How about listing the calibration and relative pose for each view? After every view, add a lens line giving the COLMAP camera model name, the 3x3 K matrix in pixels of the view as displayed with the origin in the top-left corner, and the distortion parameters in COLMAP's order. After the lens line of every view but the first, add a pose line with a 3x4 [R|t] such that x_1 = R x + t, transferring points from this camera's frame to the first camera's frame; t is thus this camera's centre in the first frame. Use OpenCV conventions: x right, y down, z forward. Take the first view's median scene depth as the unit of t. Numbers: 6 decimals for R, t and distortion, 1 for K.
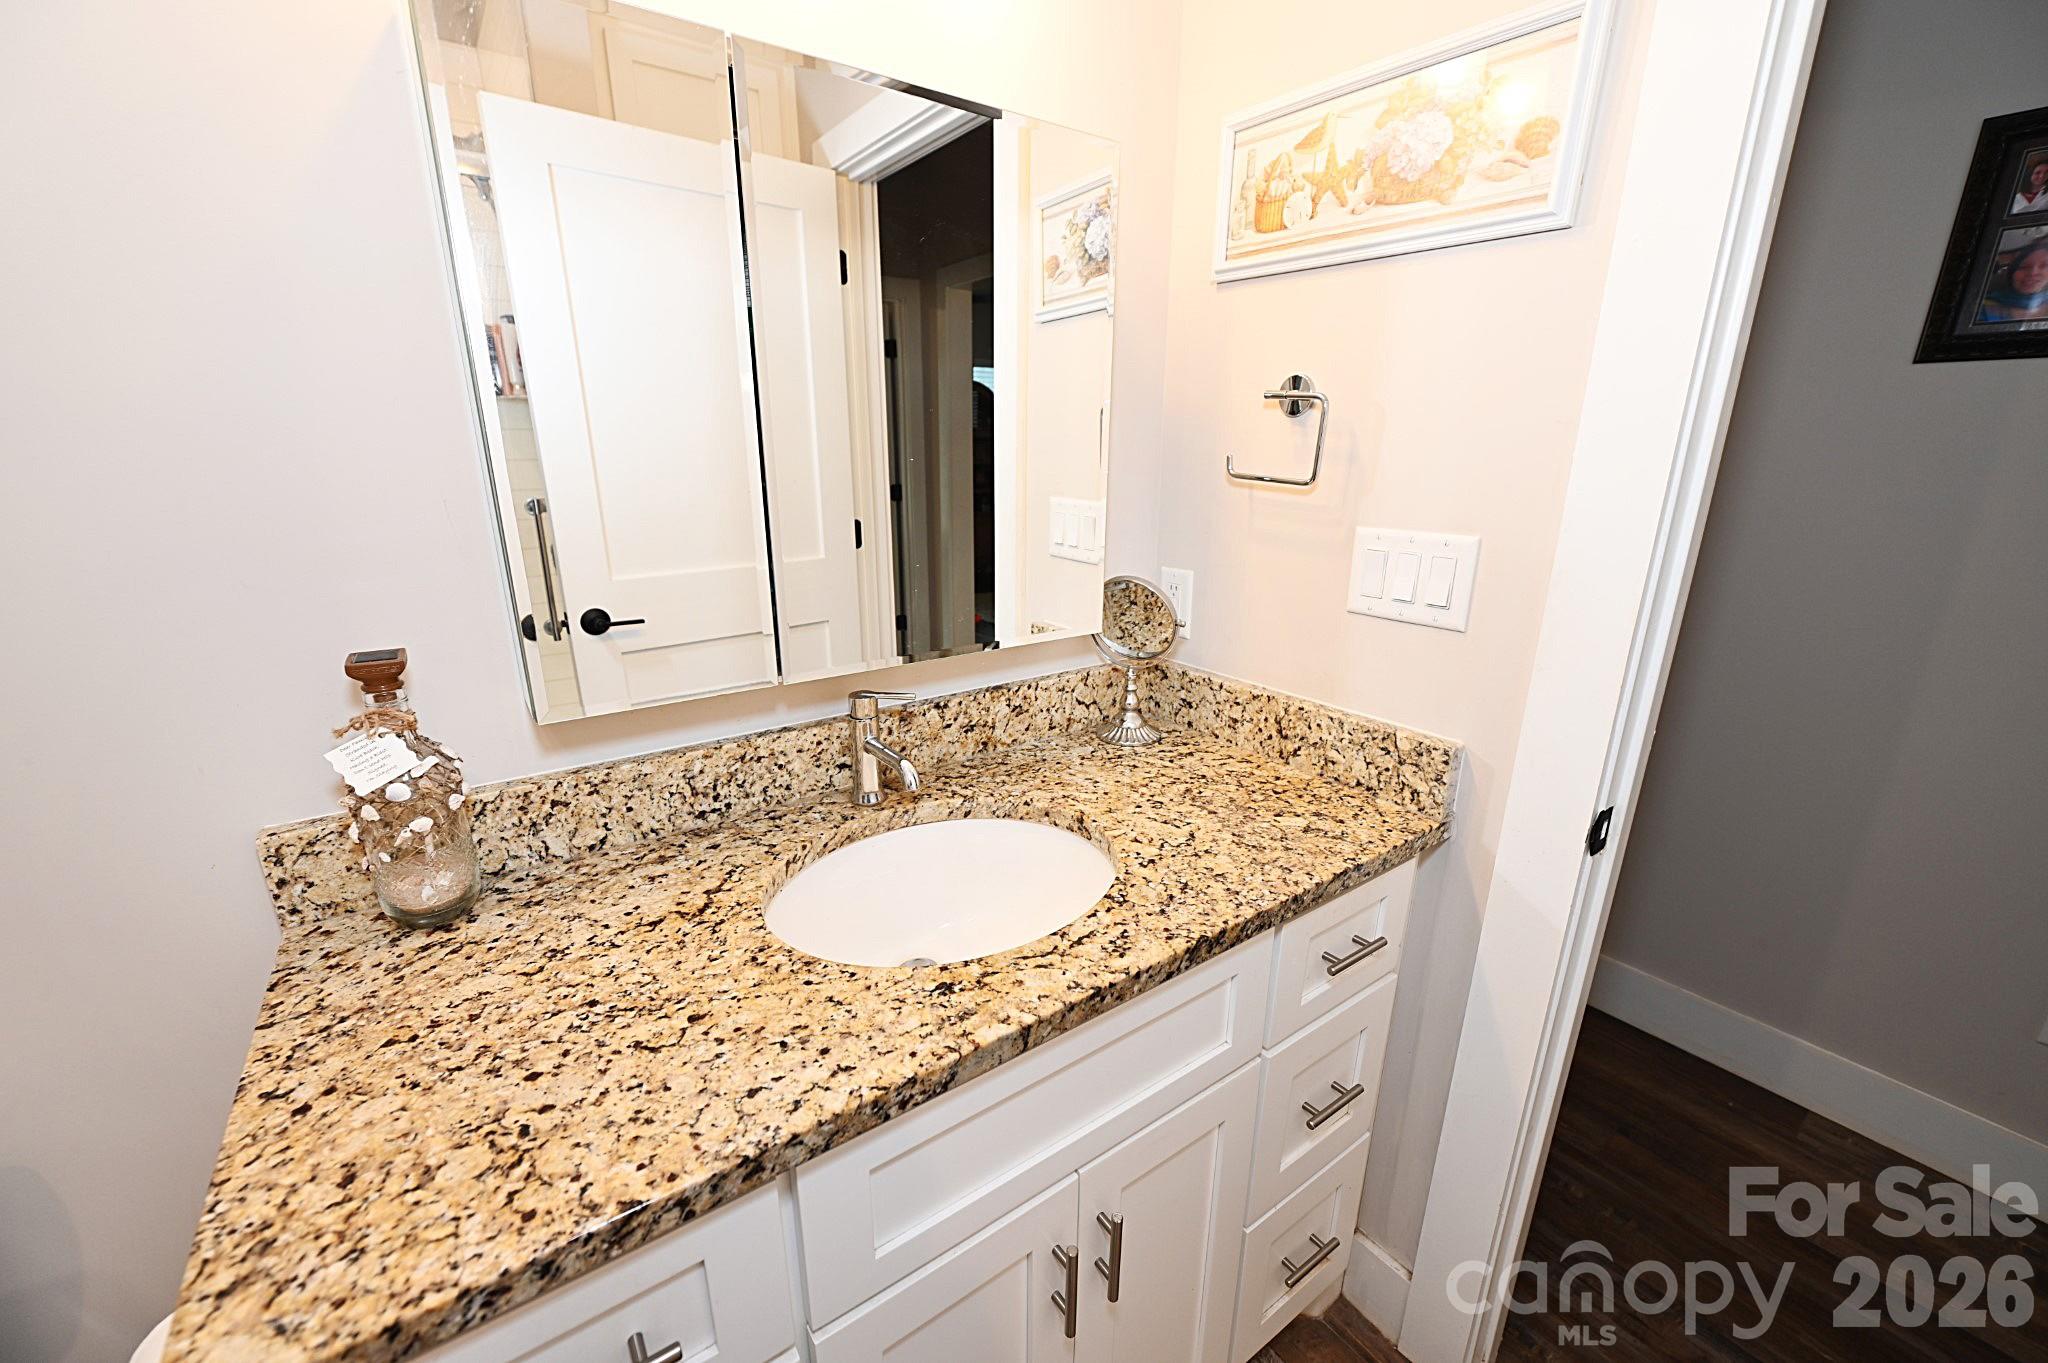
lens RADIAL K [[807.5, 0, 1016.5], [0, 807.5, 691.1], [0, 0, 1]] dist [-0.009678, -0.000434]
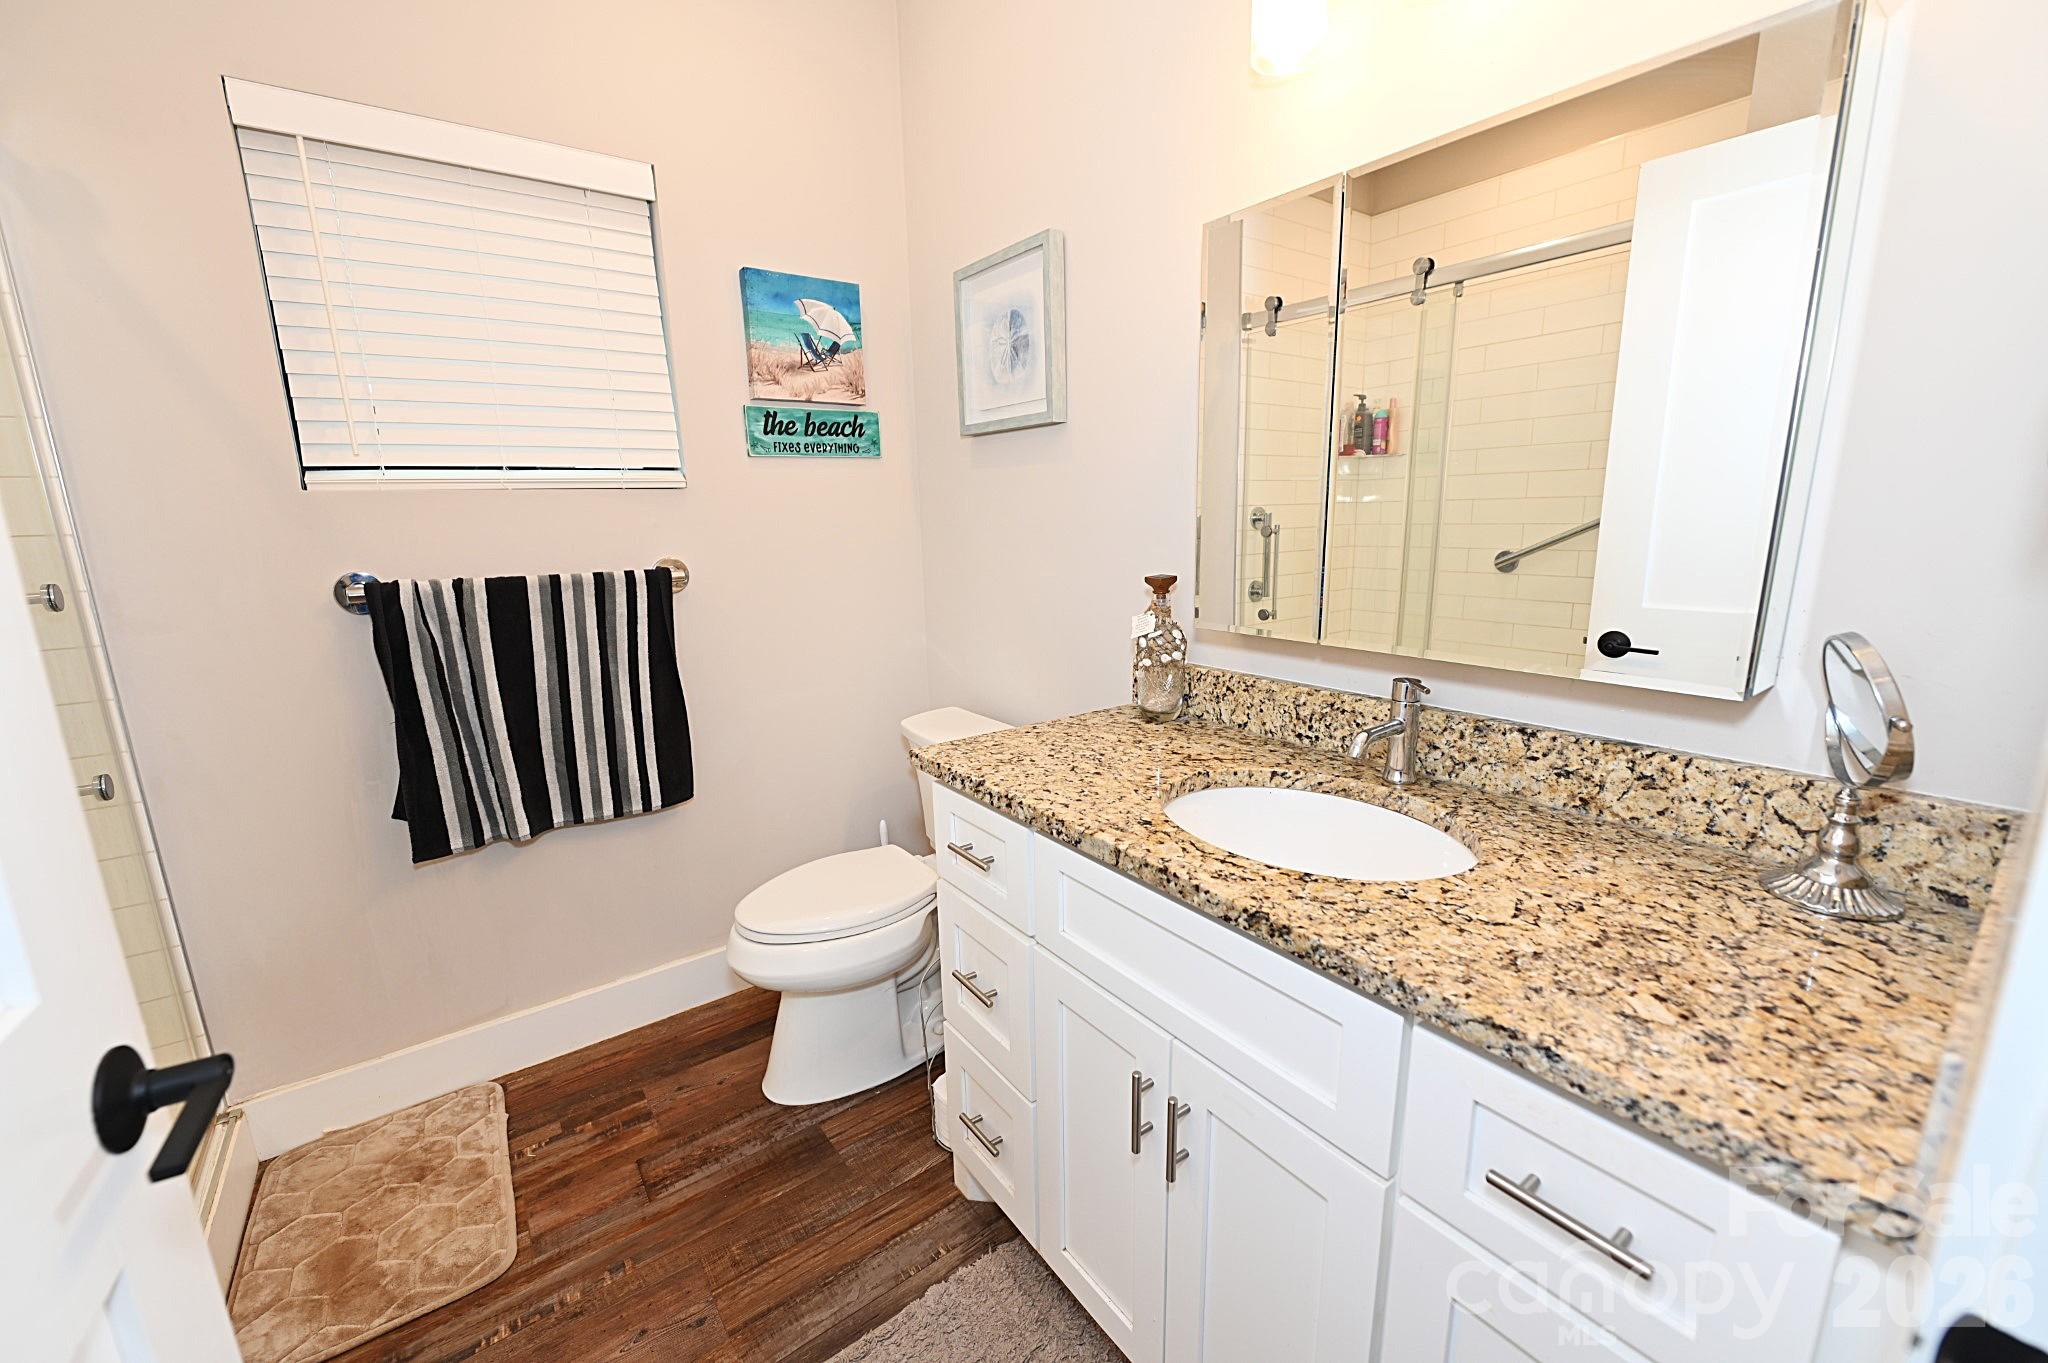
lens RADIAL K [[807.5, 0, 1023.6], [0, 807.5, 683.8], [0, 0, 1]] dist [-0.009678, -0.000434]
pose [[0.016545, 0.204981, -0.978626, 0.950536], [-0.270052, 0.943301, 0.193016, -0.067958], [0.962704, 0.261086, 0.070963, 0.456146]]
